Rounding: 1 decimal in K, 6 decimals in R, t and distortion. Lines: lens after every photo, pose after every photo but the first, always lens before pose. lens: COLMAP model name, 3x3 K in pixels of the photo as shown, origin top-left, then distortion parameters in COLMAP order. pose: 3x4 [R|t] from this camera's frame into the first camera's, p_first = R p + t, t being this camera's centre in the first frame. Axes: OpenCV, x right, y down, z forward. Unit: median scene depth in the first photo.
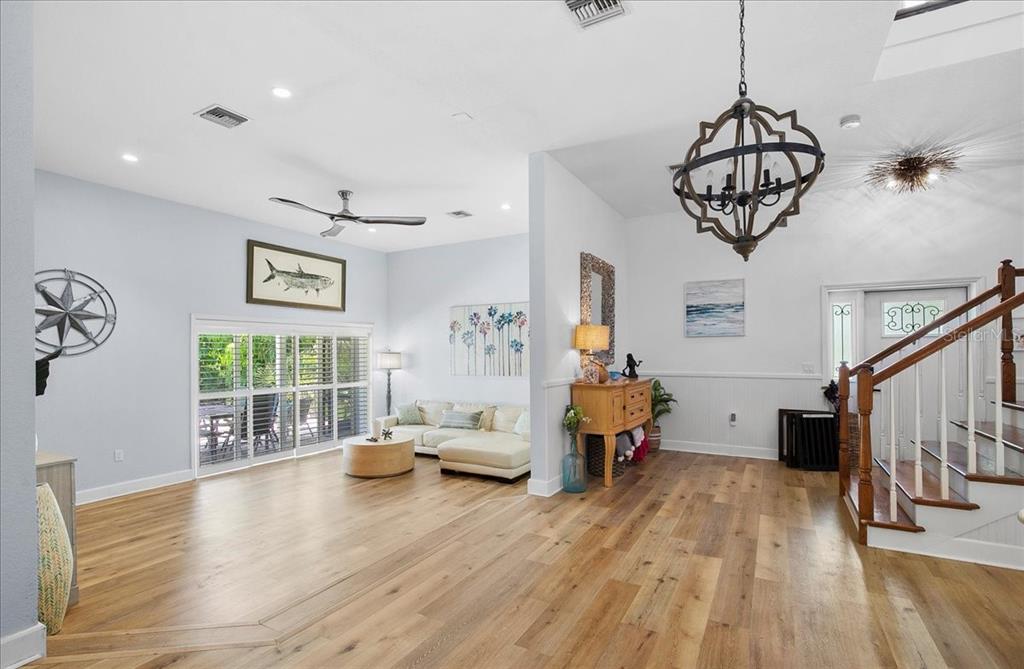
lens RADIAL K [[484.6, 0, 510.5], [0, 484.6, 347.3], [0, 0, 1]] dist [-0.001835, 0.000197]
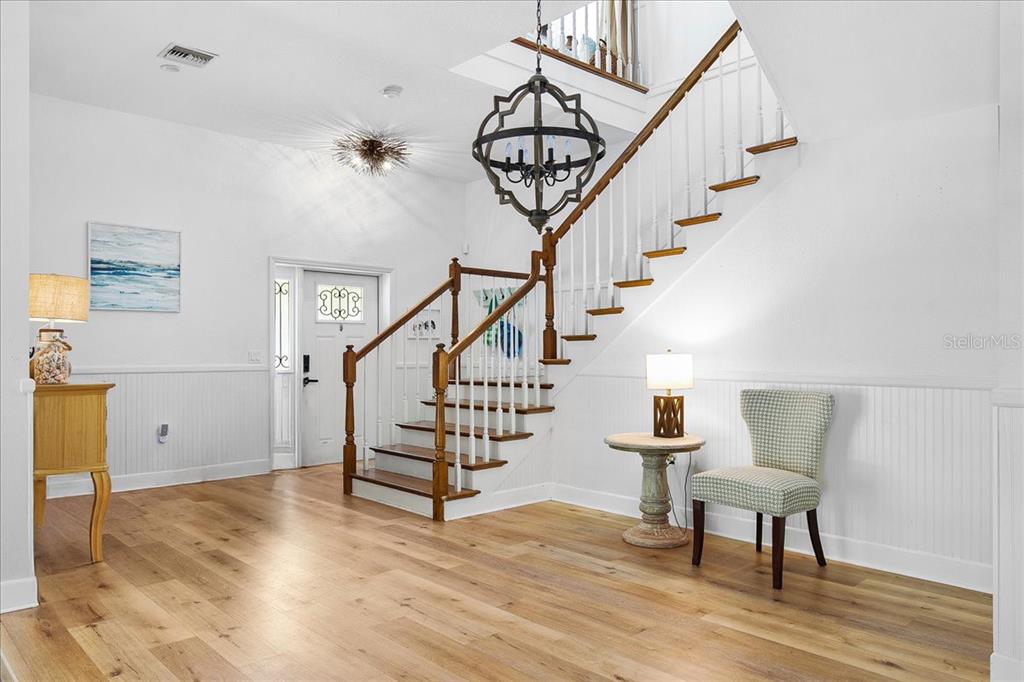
lens RADIAL K [[714.3, 0, 512.0], [0, 714.3, 341.0], [0, 0, 1]] dist [0.003358, -0.000336]
pose [[0.309988, 0.014914, 0.950623, -0.495641], [-0.012849, 0.999851, -0.011496, 0.032664], [-0.950654, -0.008651, 0.310134, 0.295402]]
